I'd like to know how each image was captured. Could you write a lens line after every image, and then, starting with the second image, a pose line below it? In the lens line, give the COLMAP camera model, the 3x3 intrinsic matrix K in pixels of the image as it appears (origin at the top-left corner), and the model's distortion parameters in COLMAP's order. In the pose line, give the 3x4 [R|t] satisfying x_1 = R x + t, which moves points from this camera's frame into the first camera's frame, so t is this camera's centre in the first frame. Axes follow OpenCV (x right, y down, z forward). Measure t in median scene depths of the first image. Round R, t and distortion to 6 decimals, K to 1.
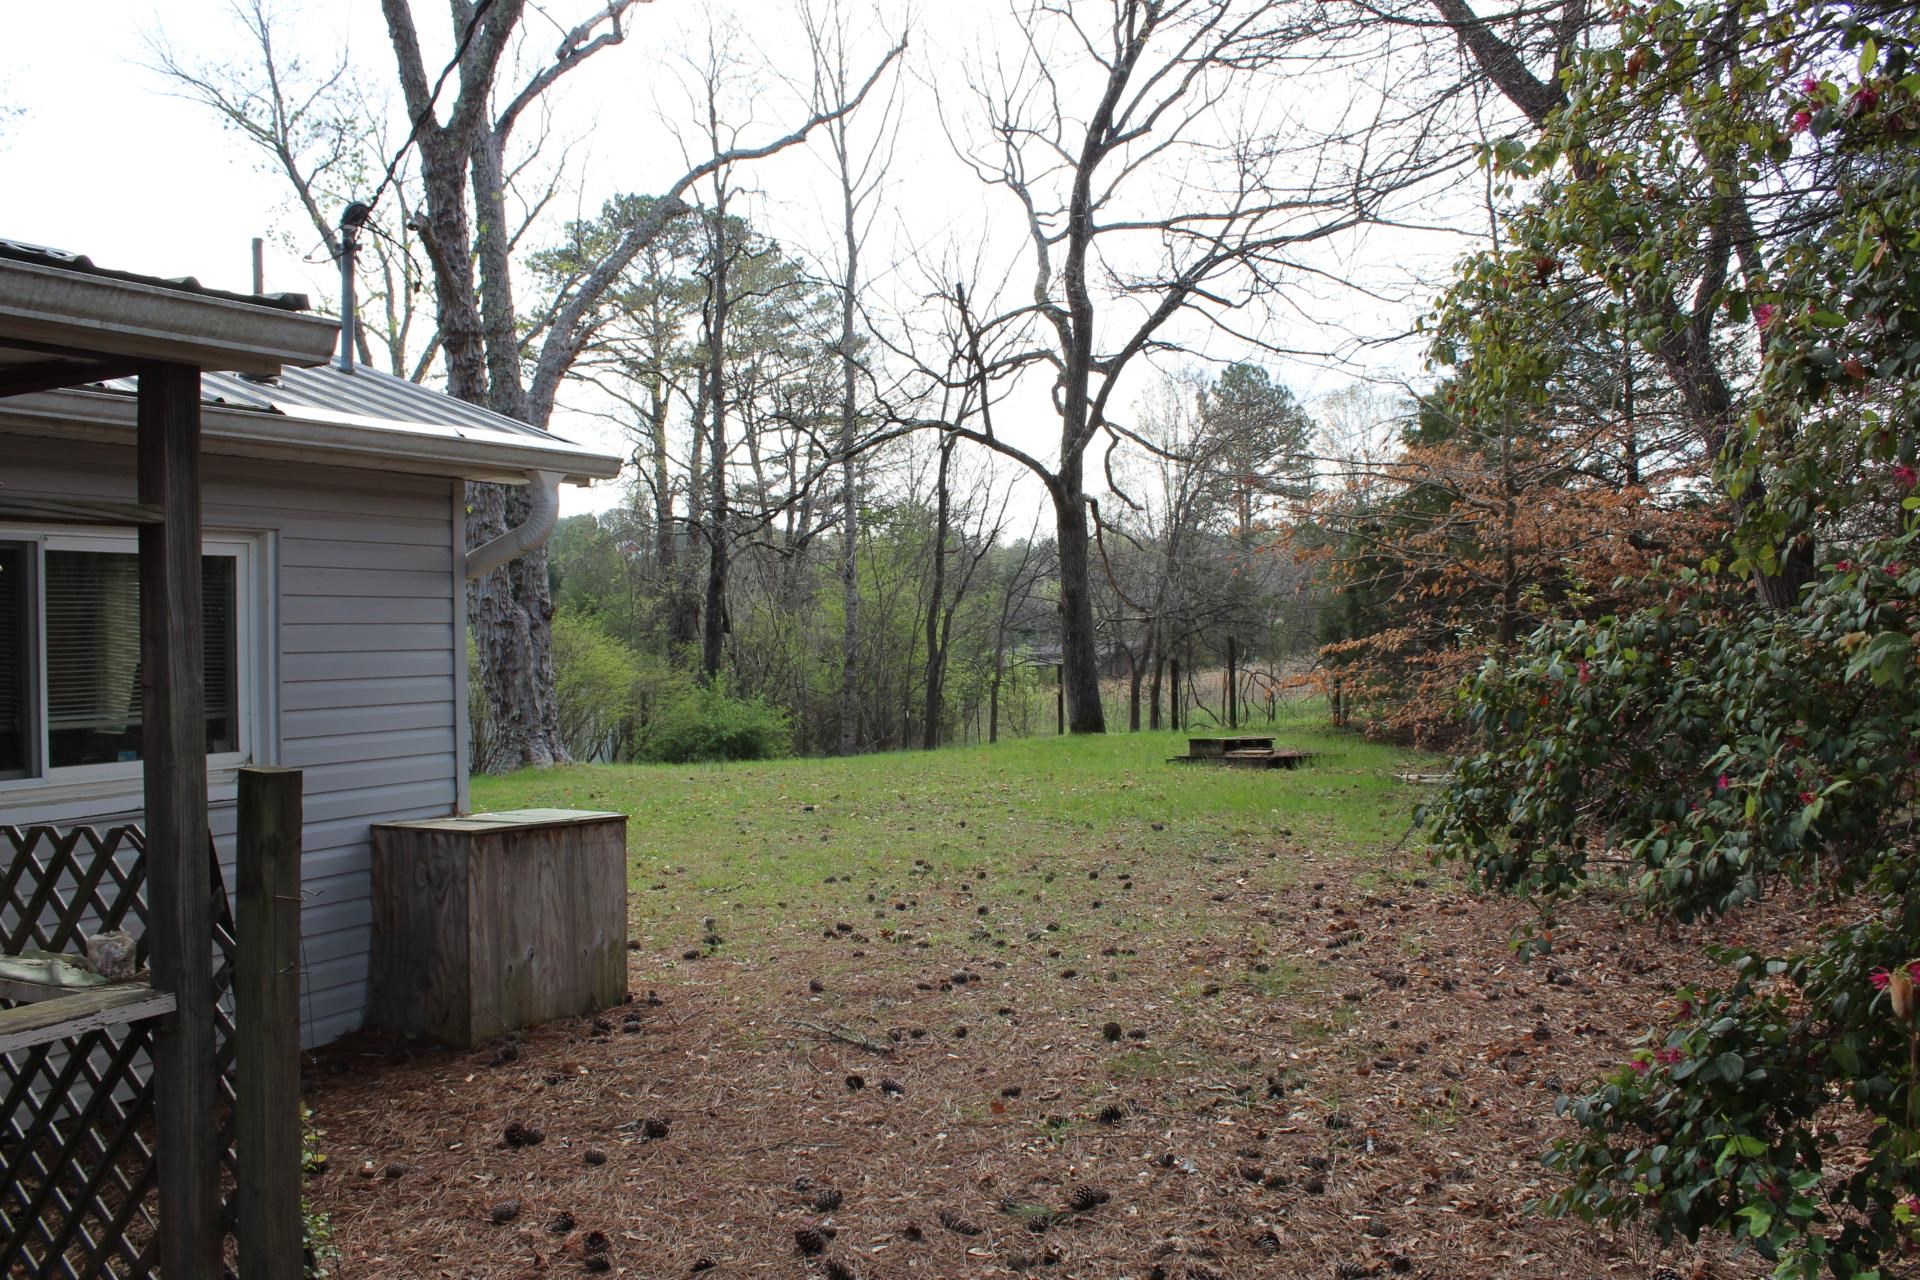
lens RADIAL K [[1624.9, 0, 961.3], [0, 1624.9, 685.8], [0, 0, 1]] dist [-0.174665, 0.155818]
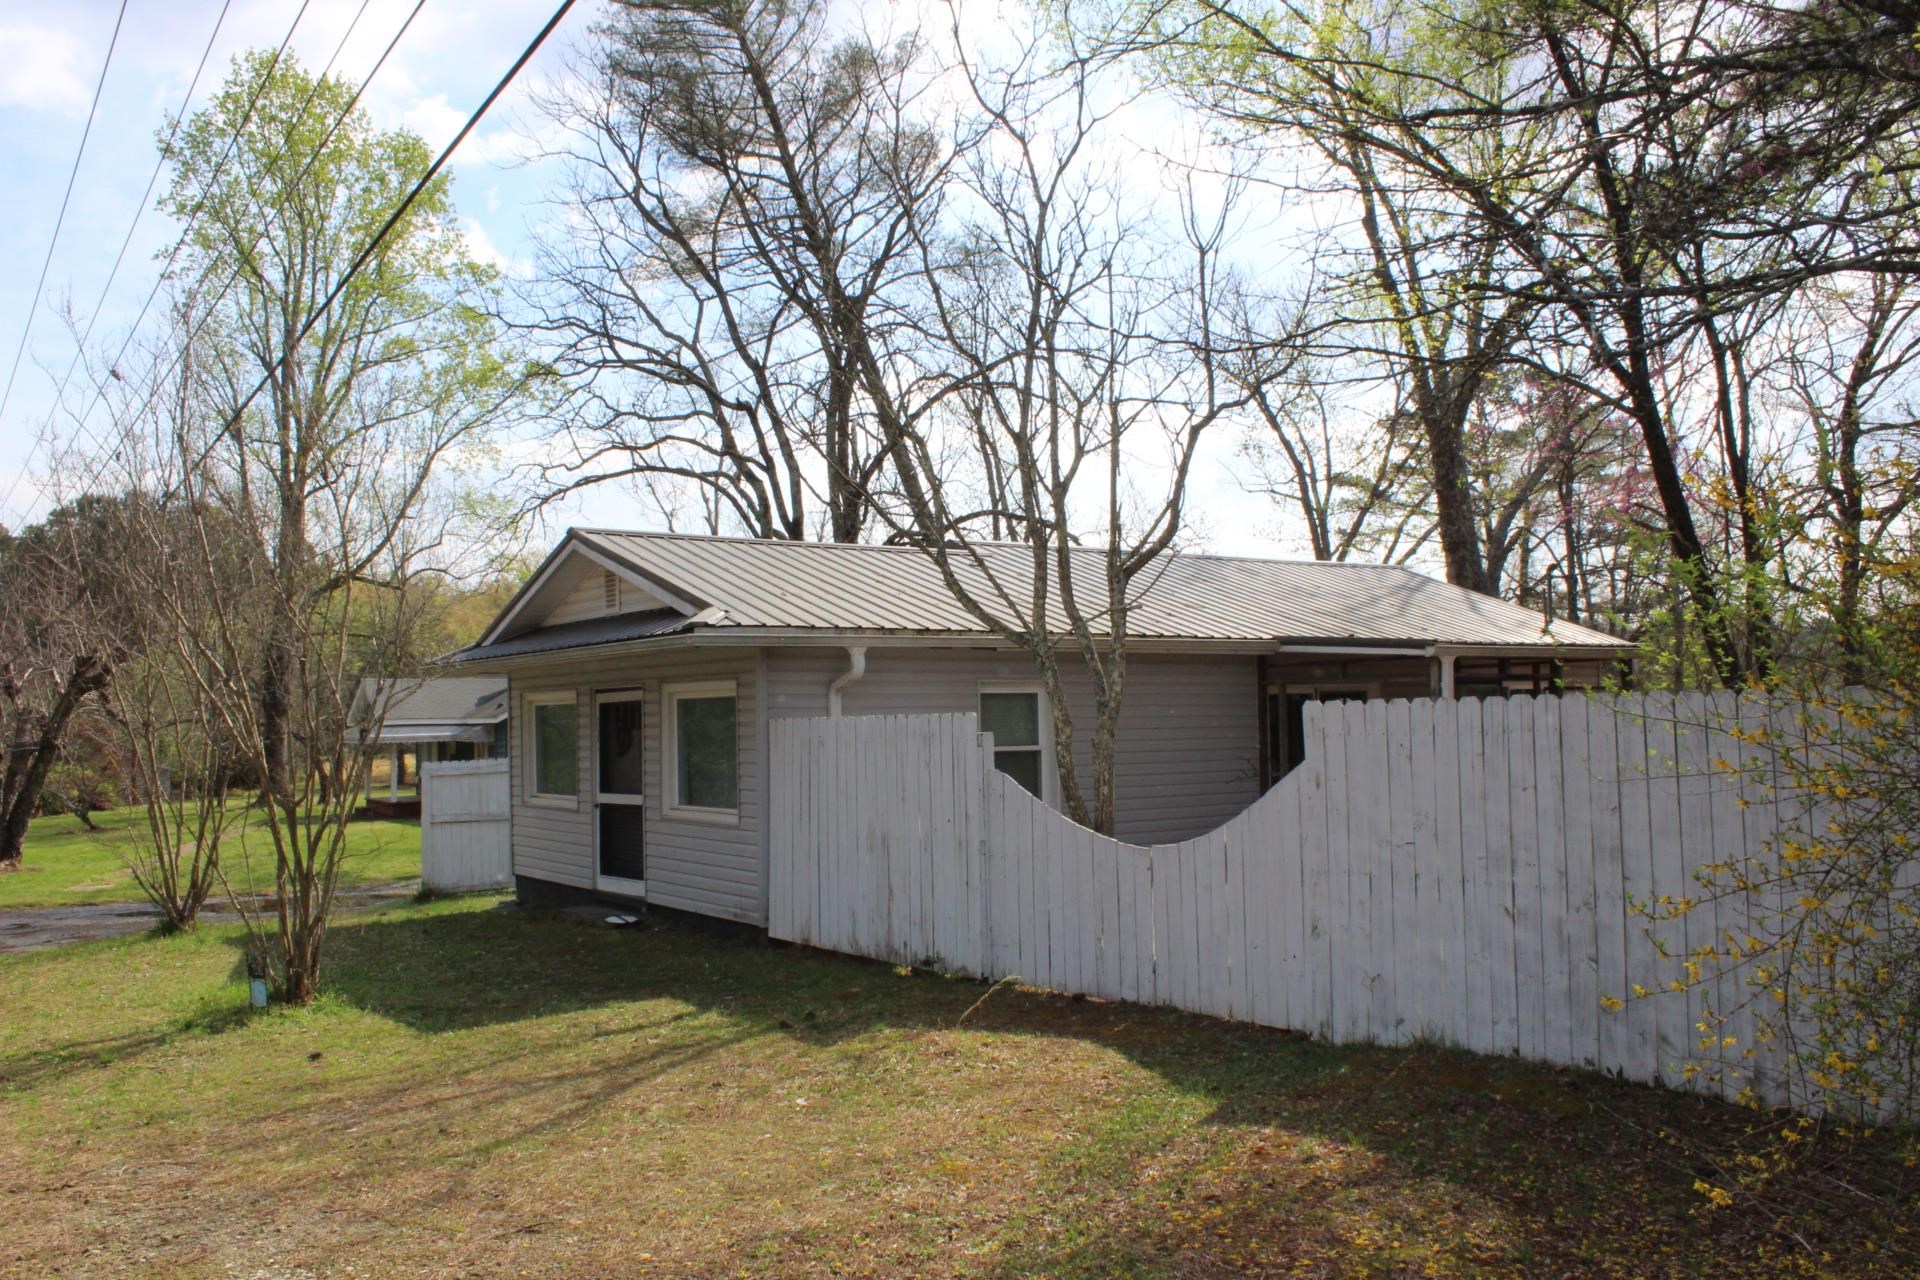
lens RADIAL K [[1602.0, 0, 960.0], [0, 1602.0, 652.8], [0, 0, 1]] dist [-0.169135, 0.157548]
pose [[0.889453, -0.022810, -0.456456, -0.009665], [-0.011469, 0.997325, -0.072188, 0.021484], [0.456882, 0.069443, 0.886813, -0.553339]]
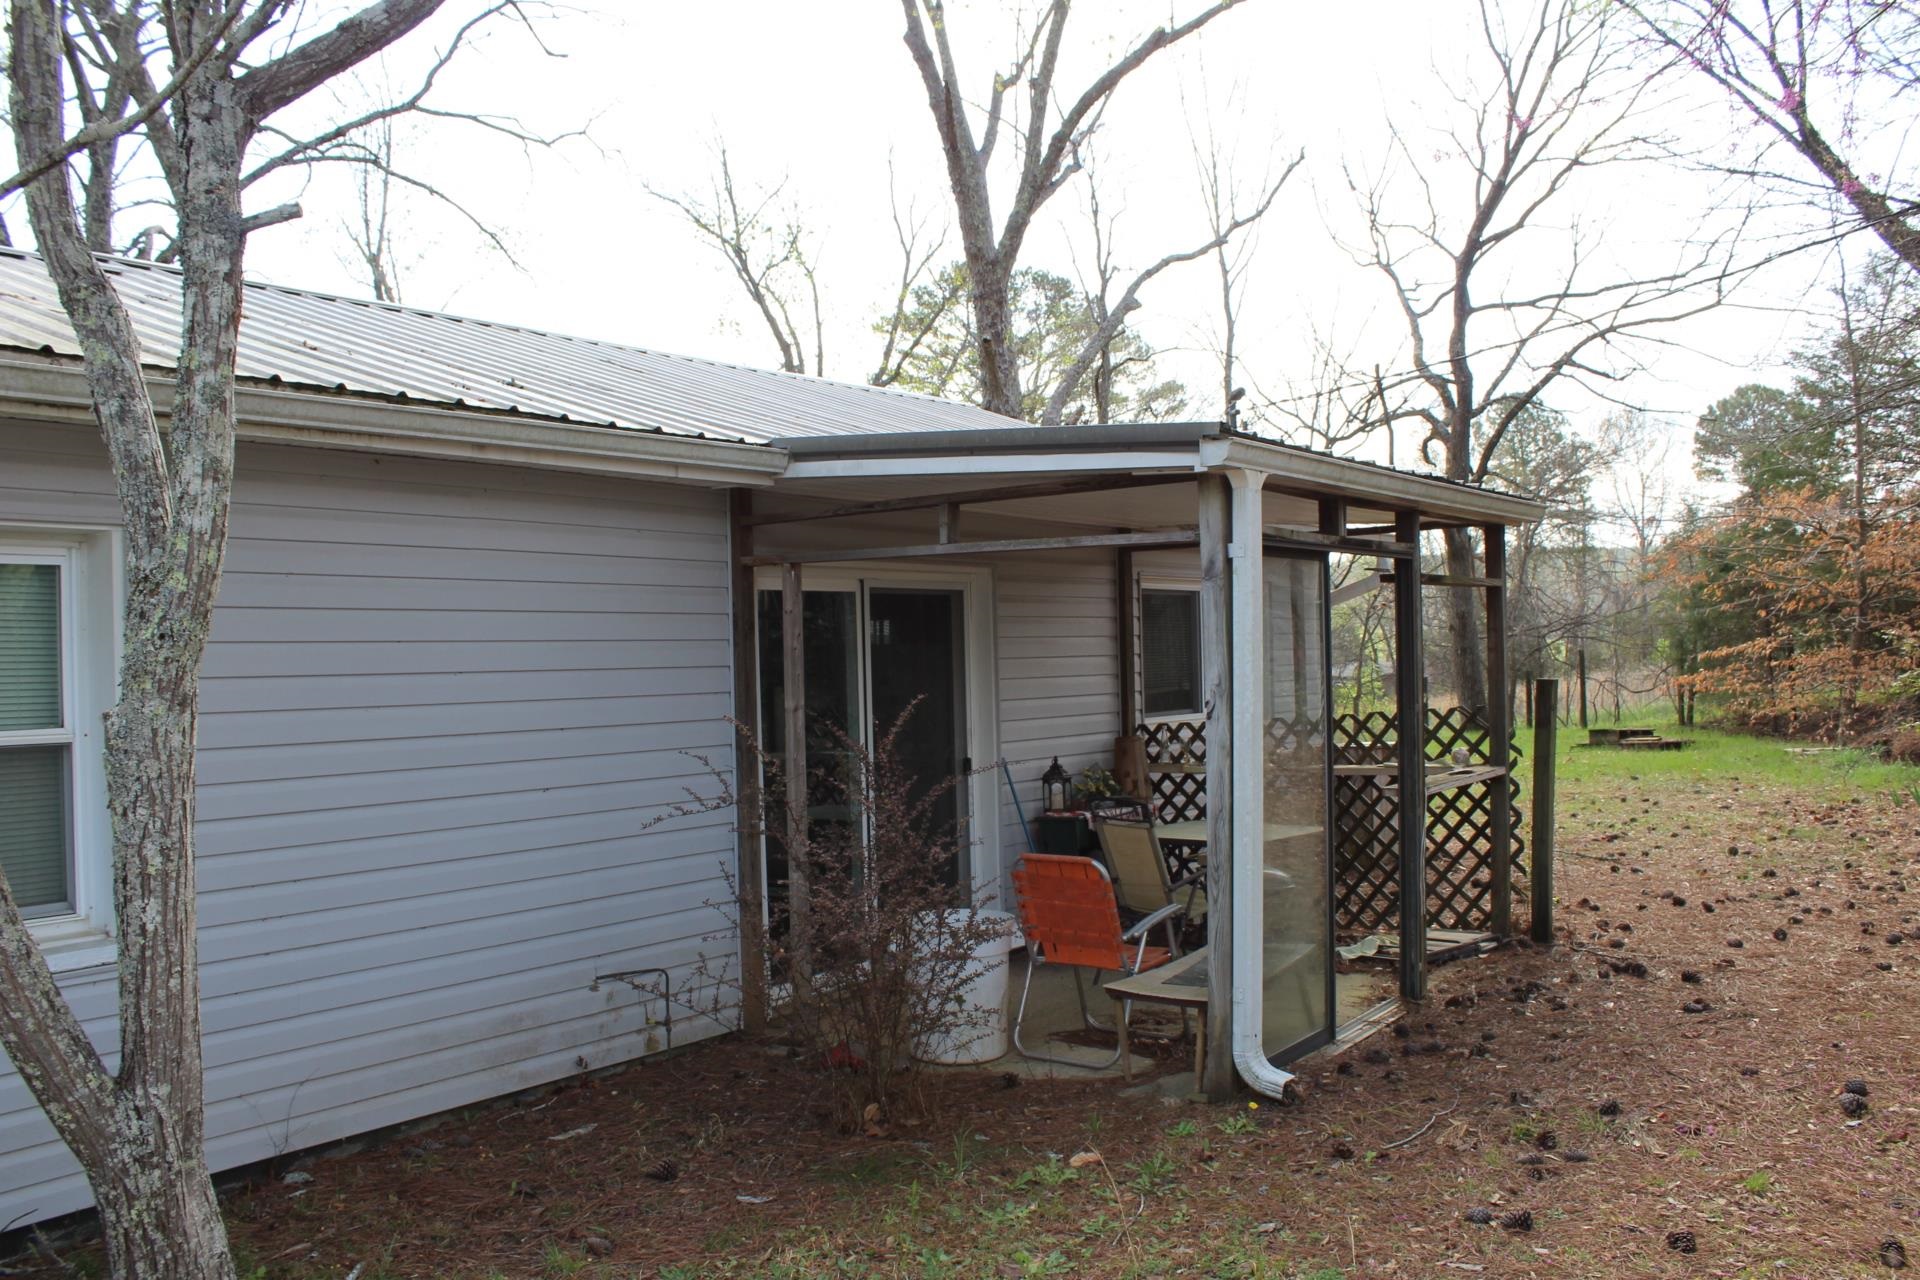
lens RADIAL K [[1610.6, 0, 962.0], [0, 1610.6, 642.3], [0, 0, 1]] dist [-0.165042, 0.147540]
pose [[0.989067, -0.012706, -0.146921, -0.116036], [0.006348, 0.999026, -0.043660, 0.011646], [0.147333, 0.042250, 0.988184, -0.197187]]
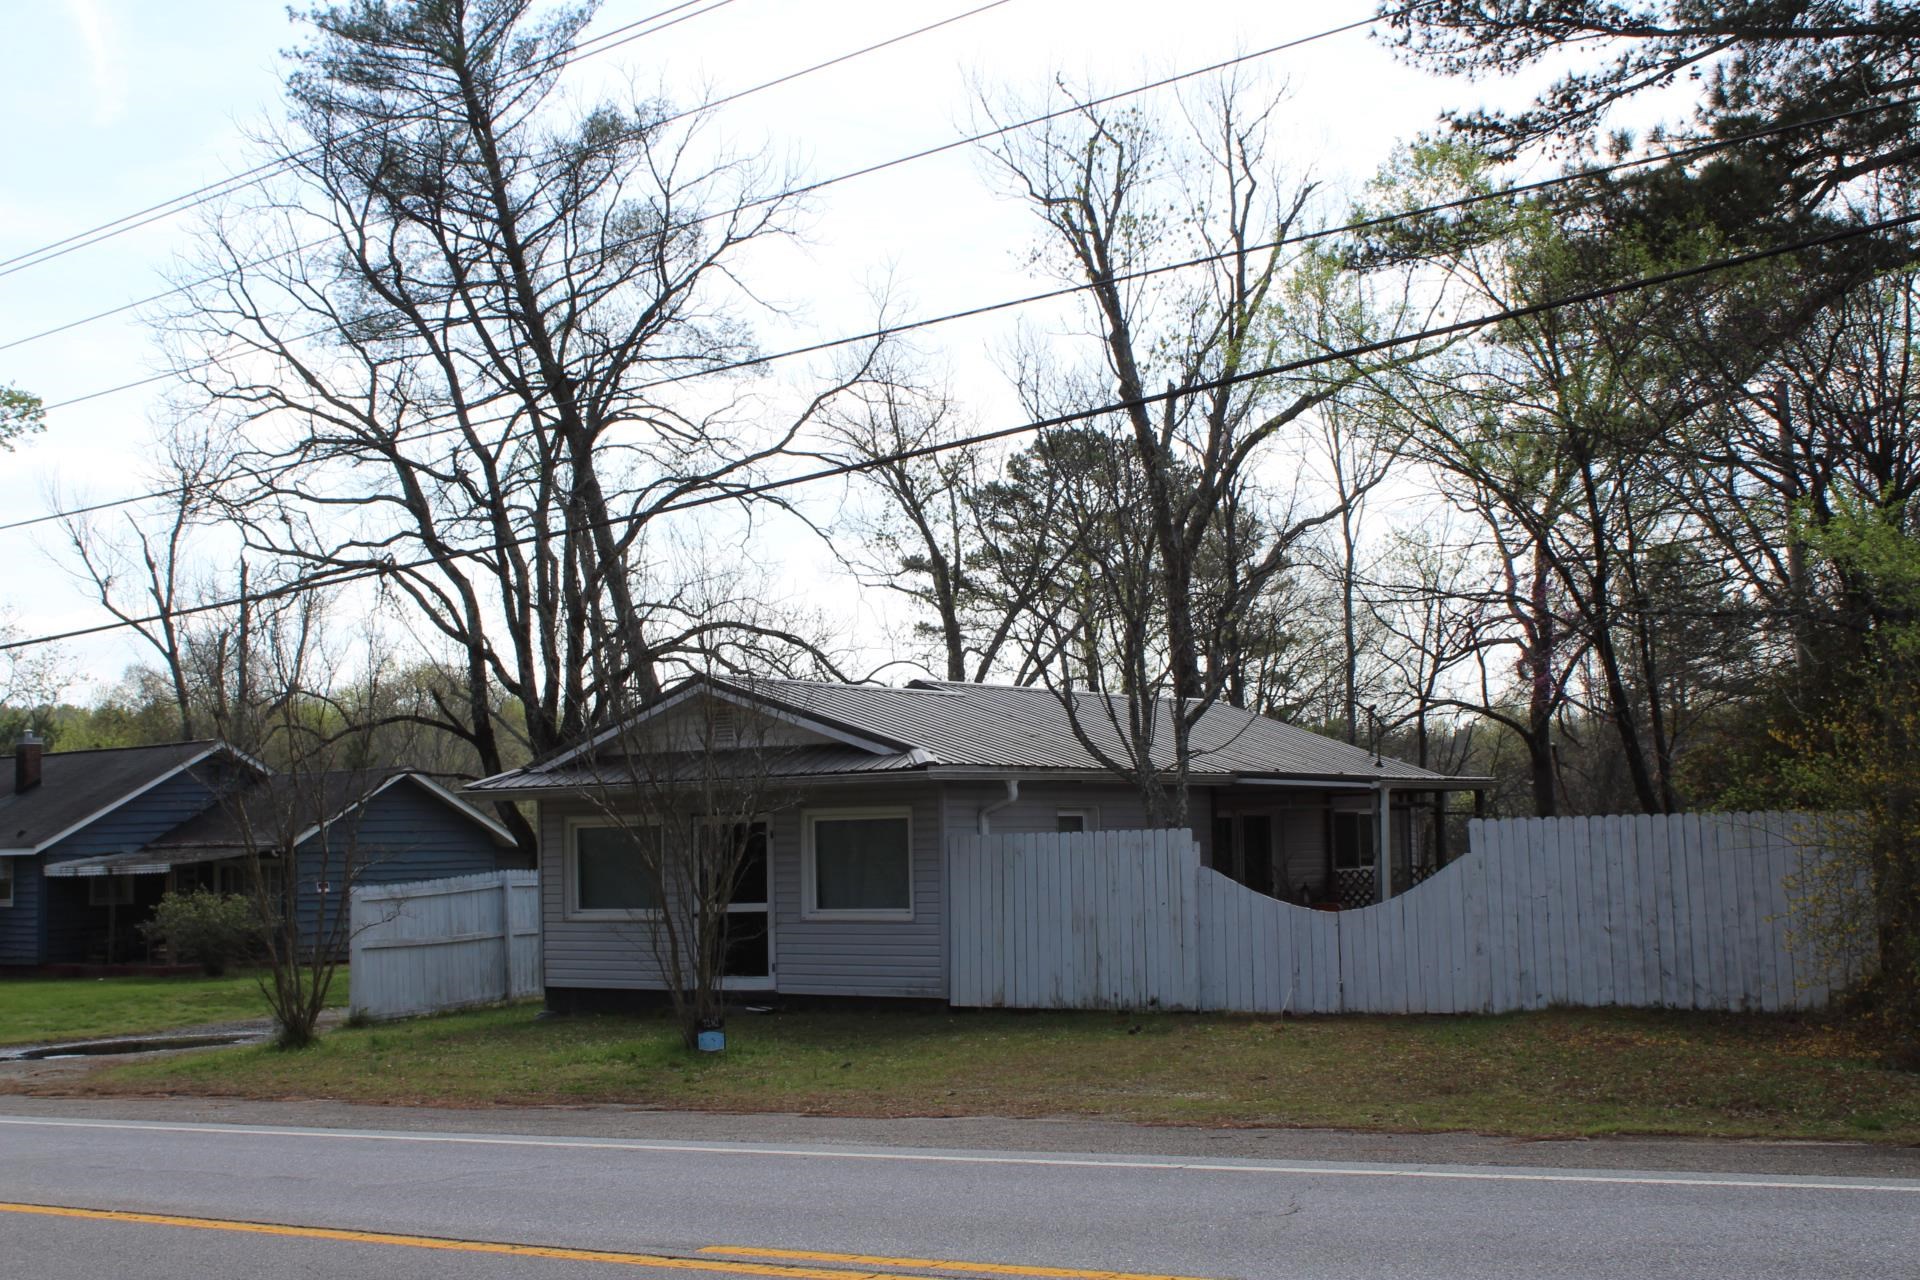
lens RADIAL K [[2284.3, 0, 951.5], [0, 2284.3, 641.3], [0, 0, 1]] dist [-0.099288, 0.150471]
pose [[0.989546, -0.021954, -0.142538, -0.155926], [0.003720, 0.991902, -0.126948, 0.045520], [0.144171, 0.125091, 0.981614, -1.044811]]
